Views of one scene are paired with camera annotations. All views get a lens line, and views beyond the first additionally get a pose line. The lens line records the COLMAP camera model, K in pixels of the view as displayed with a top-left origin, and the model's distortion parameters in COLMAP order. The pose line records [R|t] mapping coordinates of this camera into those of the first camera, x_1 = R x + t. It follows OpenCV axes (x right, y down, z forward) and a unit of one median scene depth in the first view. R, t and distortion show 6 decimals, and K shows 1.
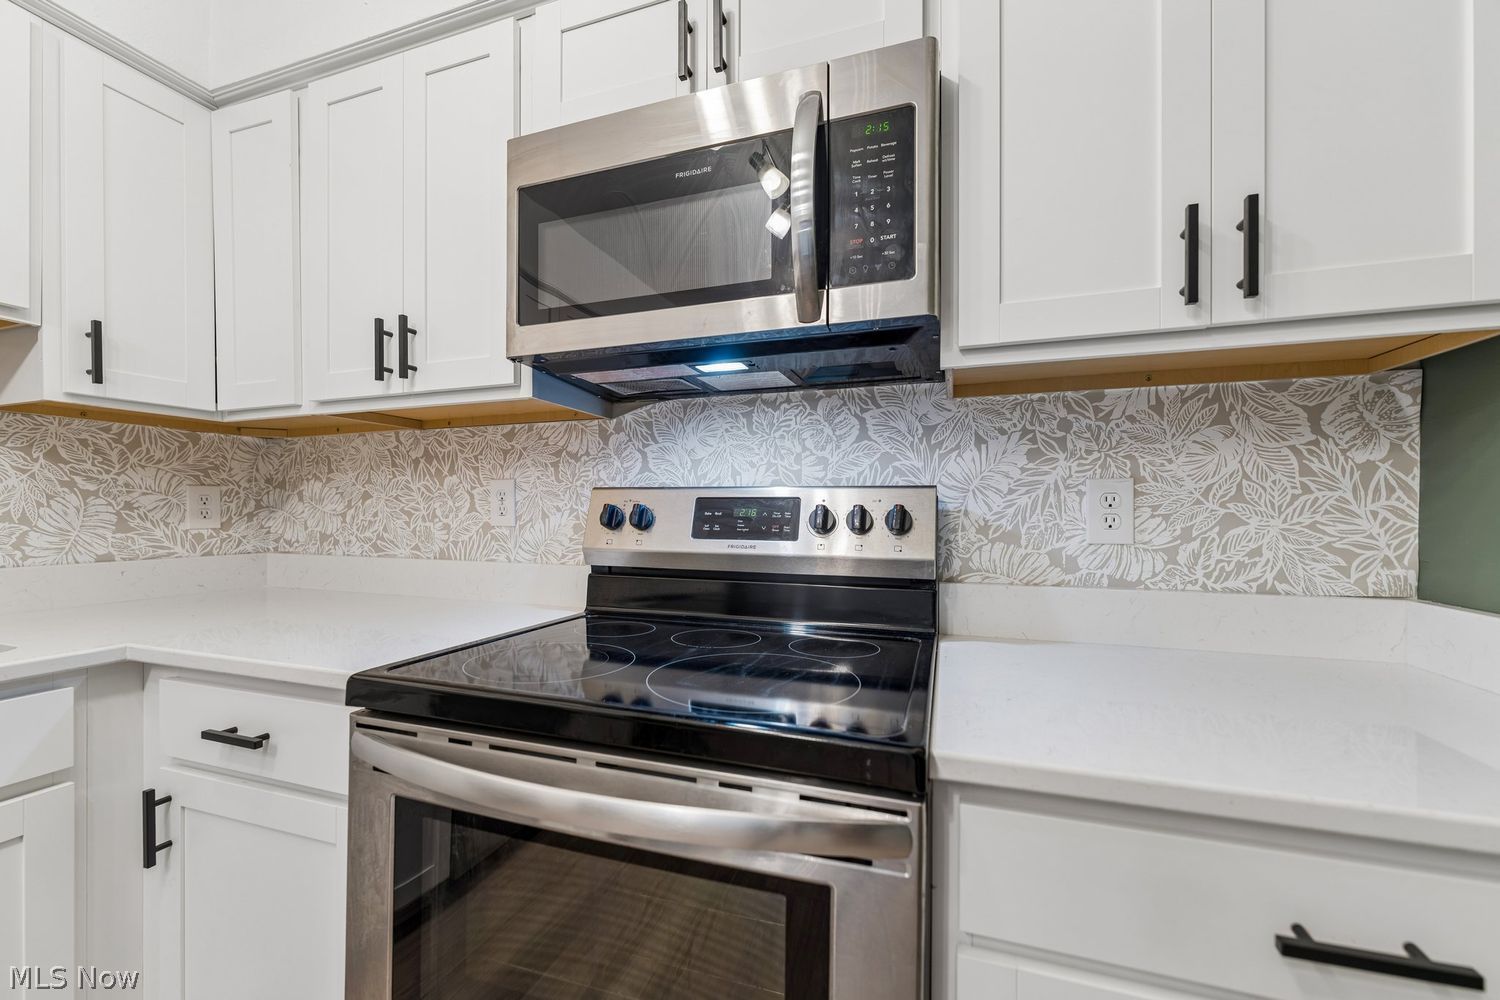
lens RADIAL K [[596.9, 0, 748.6], [0, 596.9, 507.3], [0, 0, 1]] dist [-0.001569, -0.000310]
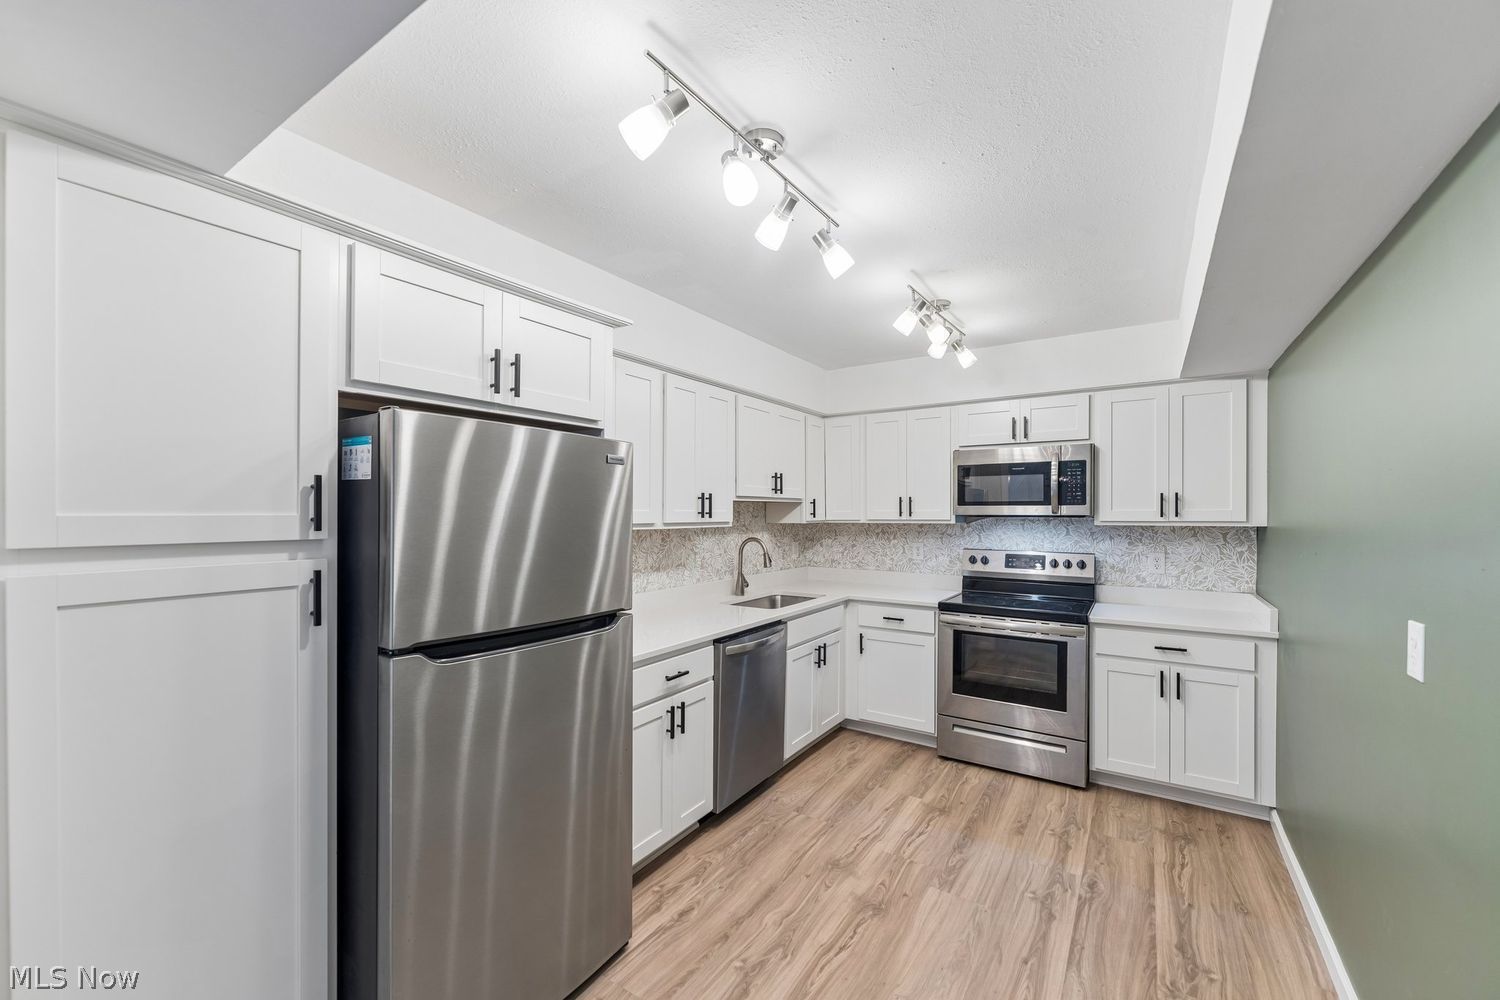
lens RADIAL K [[602.1, 0, 746.0], [0, 602.1, 512.2], [0, 0, 1]] dist [-0.001478, -0.000199]
pose [[0.967632, -0.000919, -0.252366, -0.658872], [0.002797, 0.999971, 0.007081, -0.282148], [0.252352, -0.007557, 0.967606, -2.518064]]
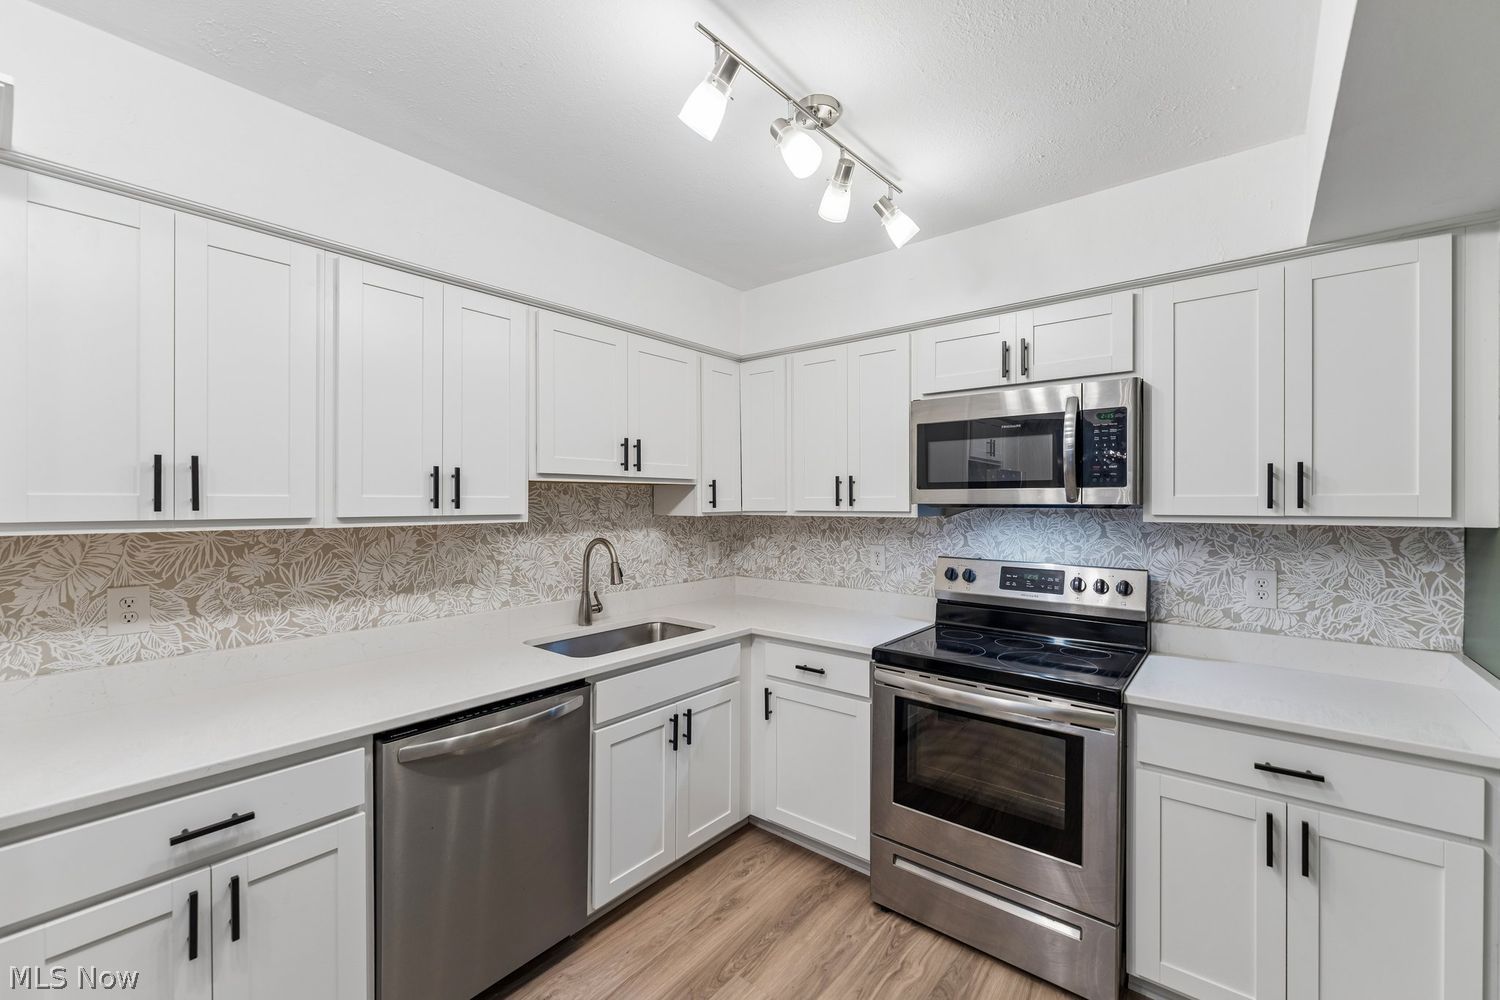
lens RADIAL K [[617.4, 0, 750.0], [0, 617.4, 500.0], [0, 0, 1]] dist [-0.002327, 0.000112]
pose [[0.937693, -0.000804, -0.347463, -0.174116], [0.003027, 0.999978, 0.005856, -0.267818], [0.347451, -0.006543, 0.937675, -1.208757]]
